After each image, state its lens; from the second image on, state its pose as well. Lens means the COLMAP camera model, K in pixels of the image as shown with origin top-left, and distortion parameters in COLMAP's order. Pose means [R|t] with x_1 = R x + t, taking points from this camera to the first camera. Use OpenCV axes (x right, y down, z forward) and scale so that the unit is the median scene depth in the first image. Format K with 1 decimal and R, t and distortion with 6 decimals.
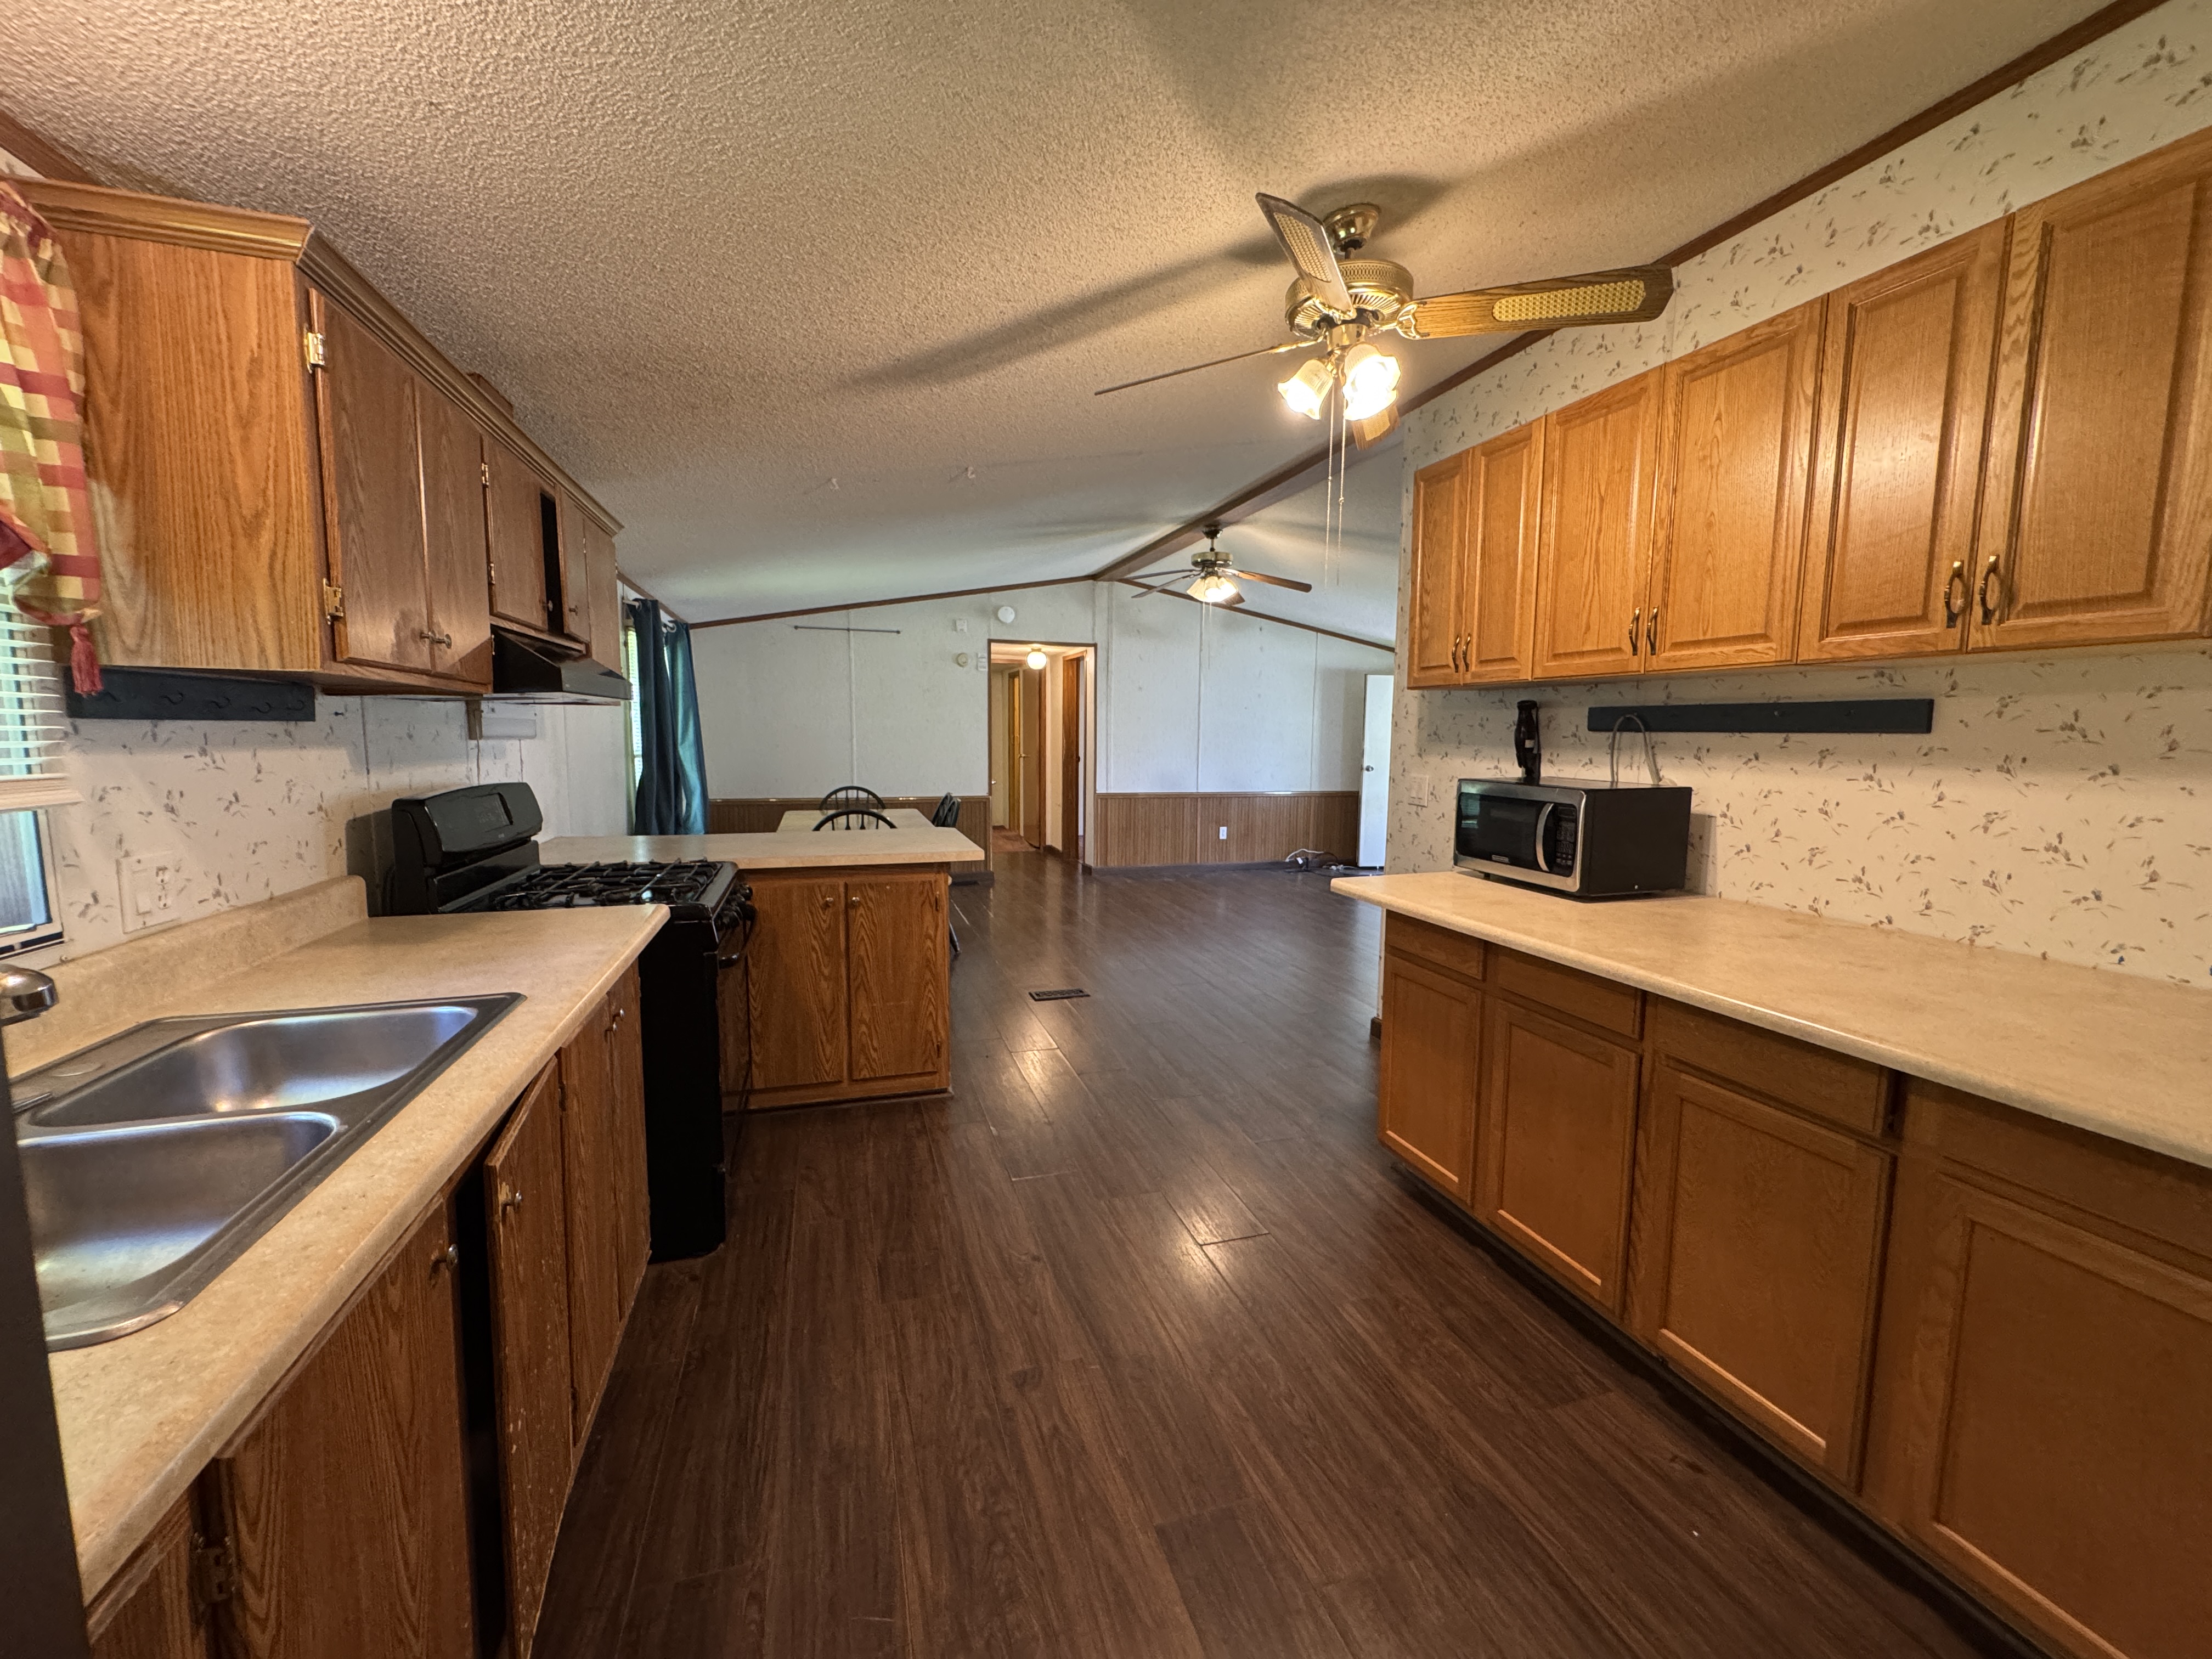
lens RADIAL K [[887.7, 0, 1099.9], [0, 887.7, 829.9], [0, 0, 1]] dist [0.000478, 0.000732]
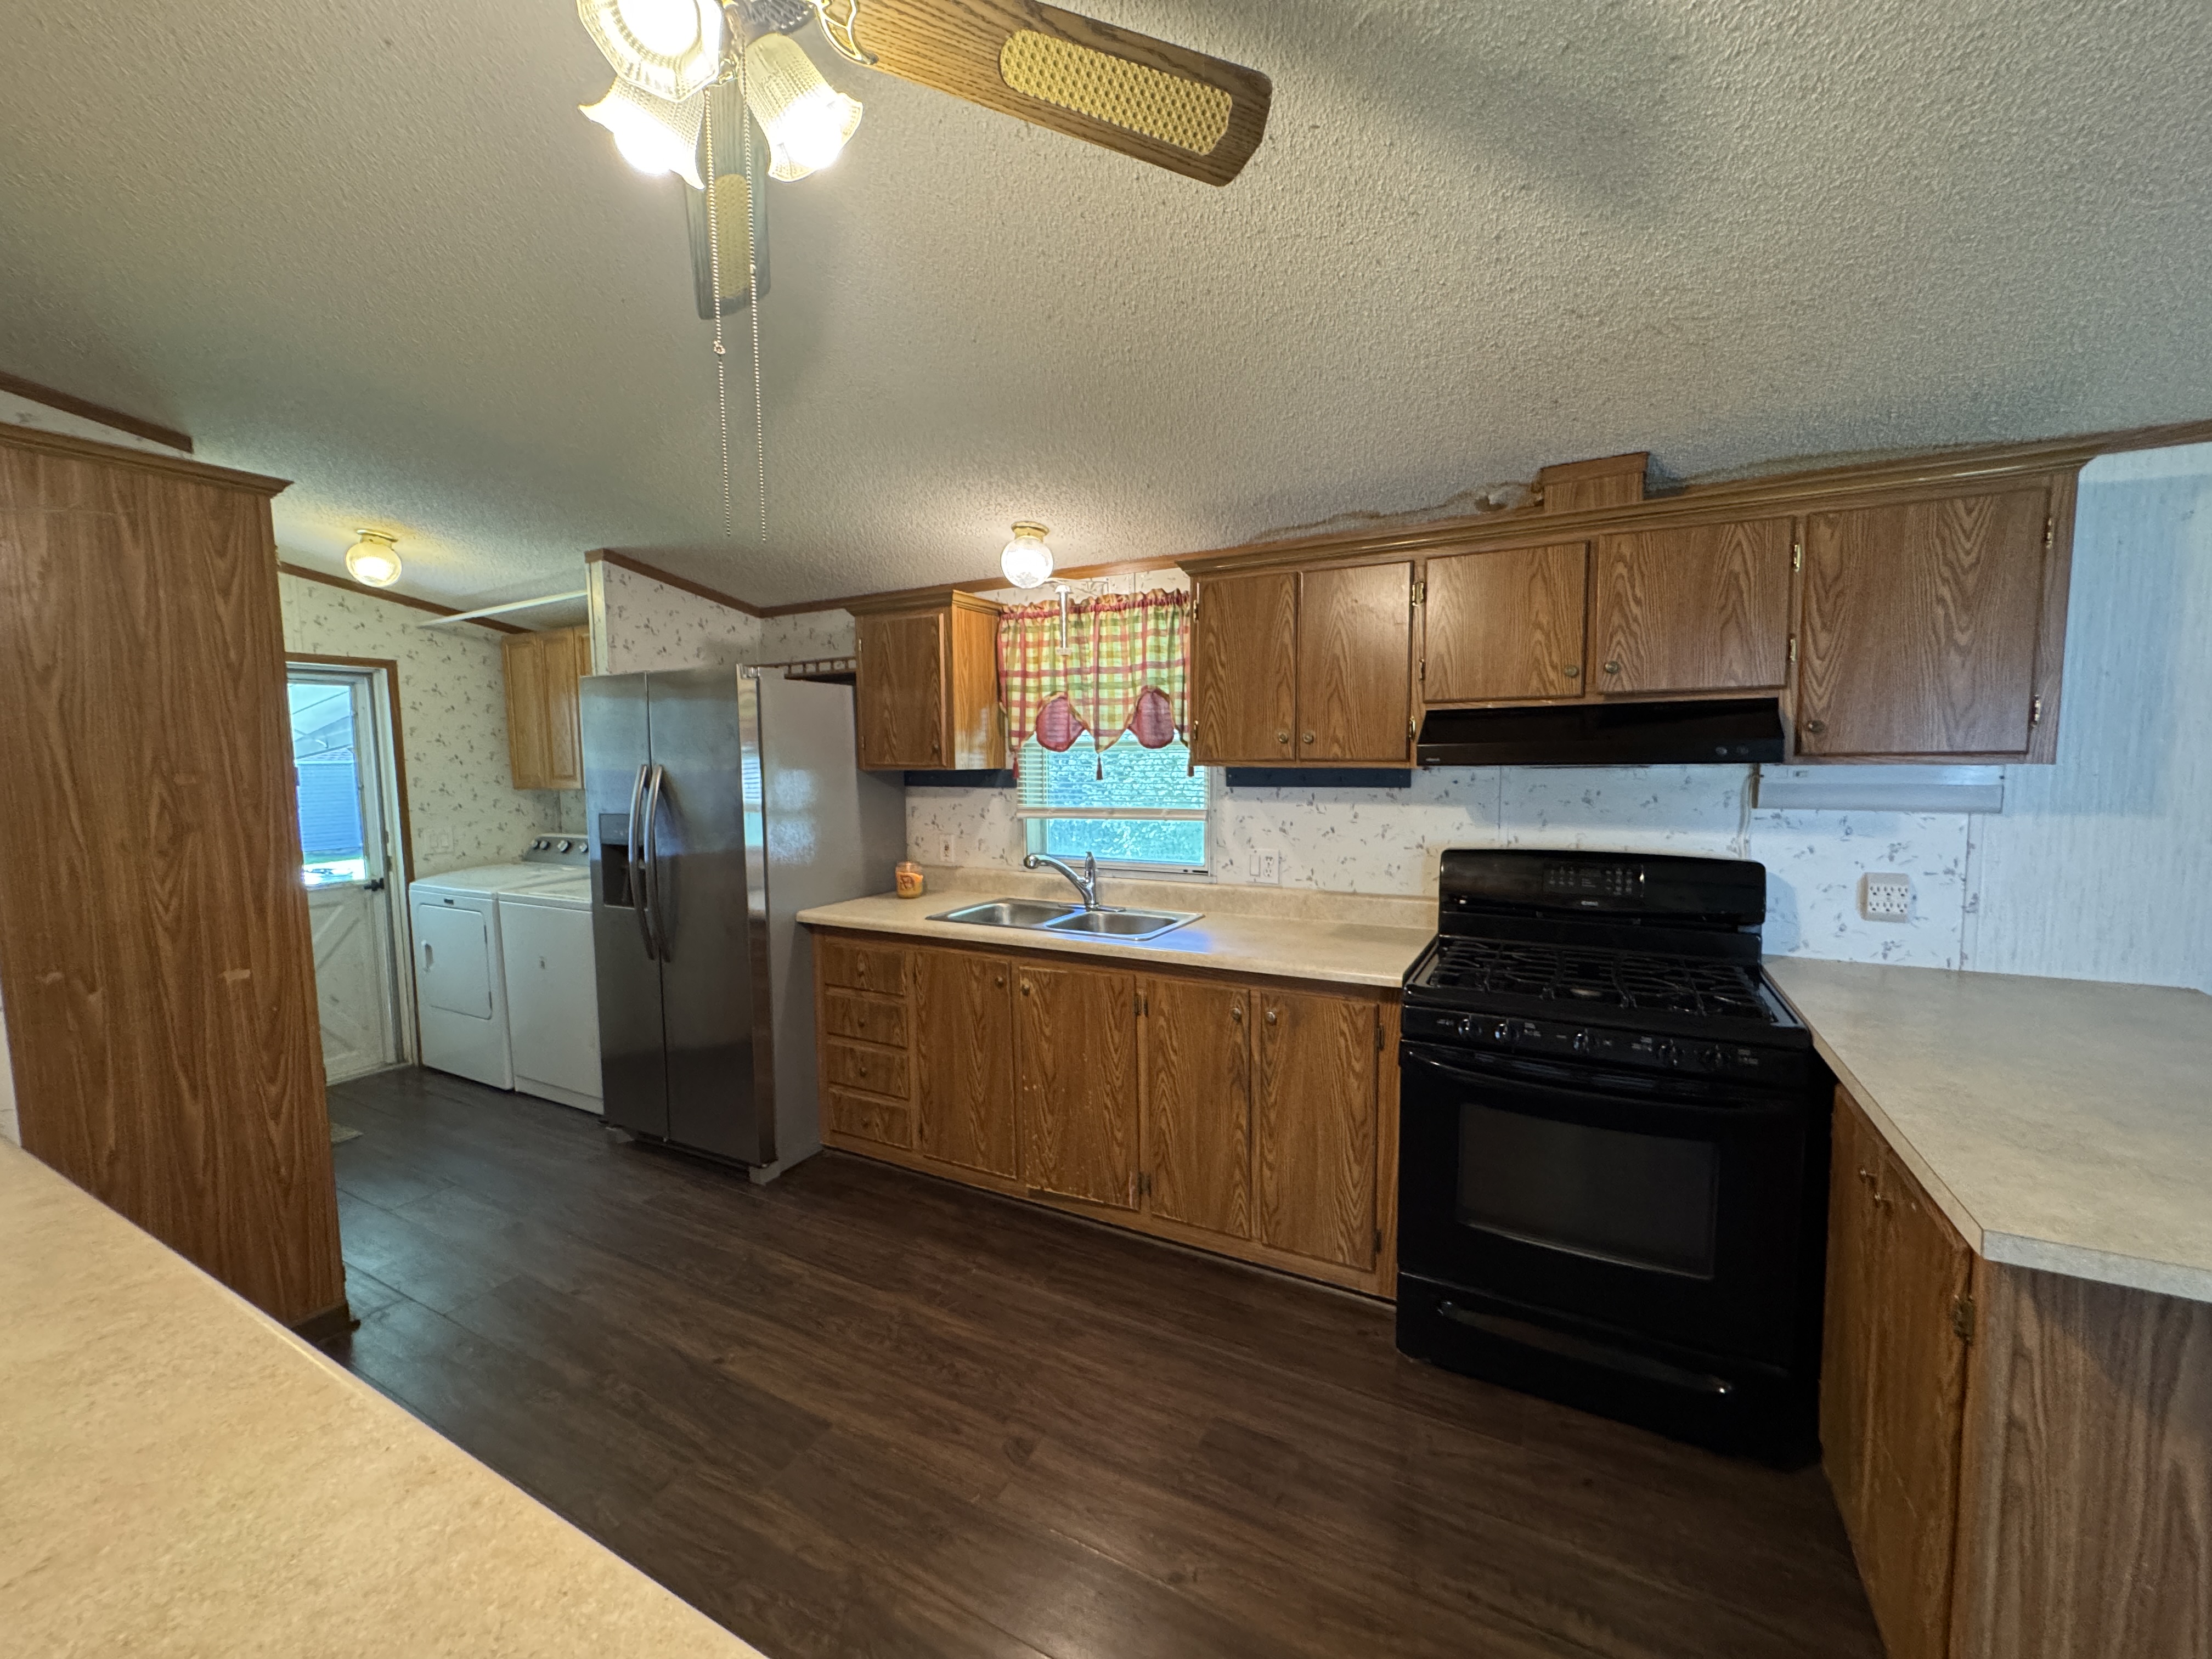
lens RADIAL K [[887.7, 0, 1099.9], [0, 887.7, 829.9], [0, 0, 1]] dist [0.000478, 0.000732]
pose [[-0.719051, 0.055701, -0.692722, 0.598232], [-0.073388, 0.985123, 0.155391, -0.280018], [0.691072, 0.162572, -0.704266, 1.937396]]
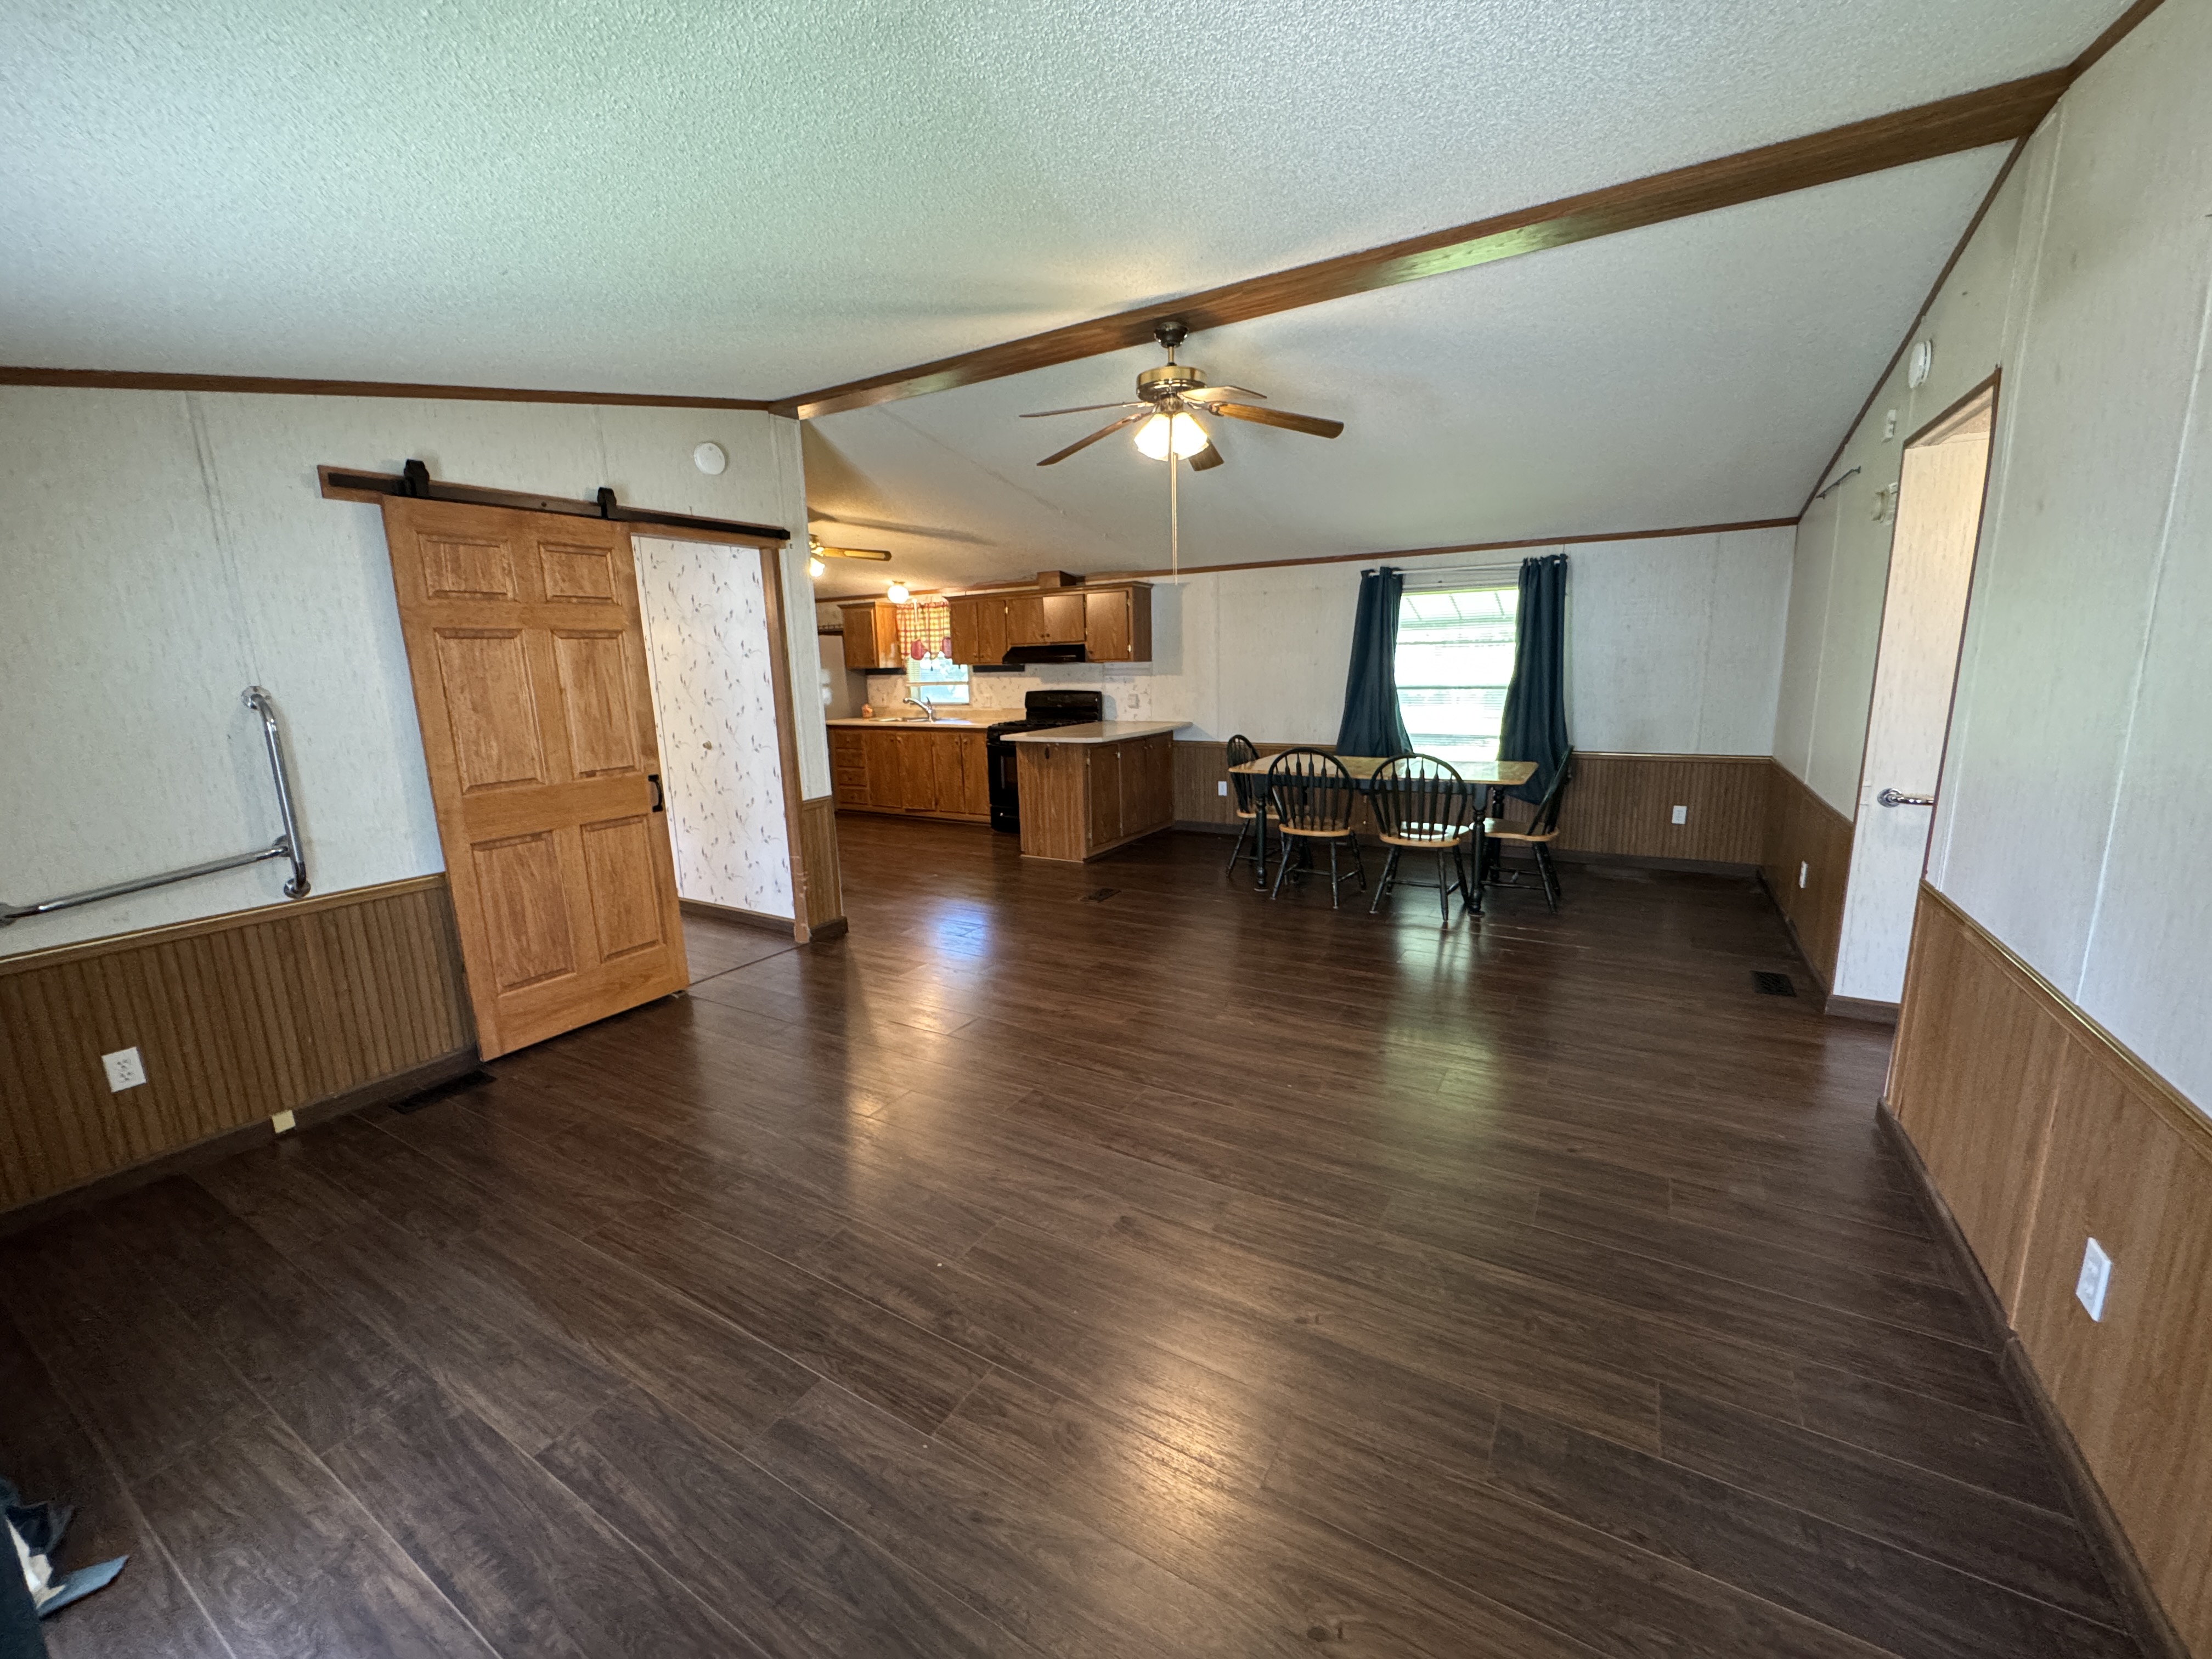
lens RADIAL K [[887.7, 0, 1099.9], [0, 887.7, 829.9], [0, 0, 1]] dist [0.000478, 0.000732]
pose [[-0.744797, 0.135824, -0.653322, 2.030899], [-0.056572, 0.962688, 0.264633, -0.616956], [0.664889, 0.234057, -0.709324, 5.071645]]
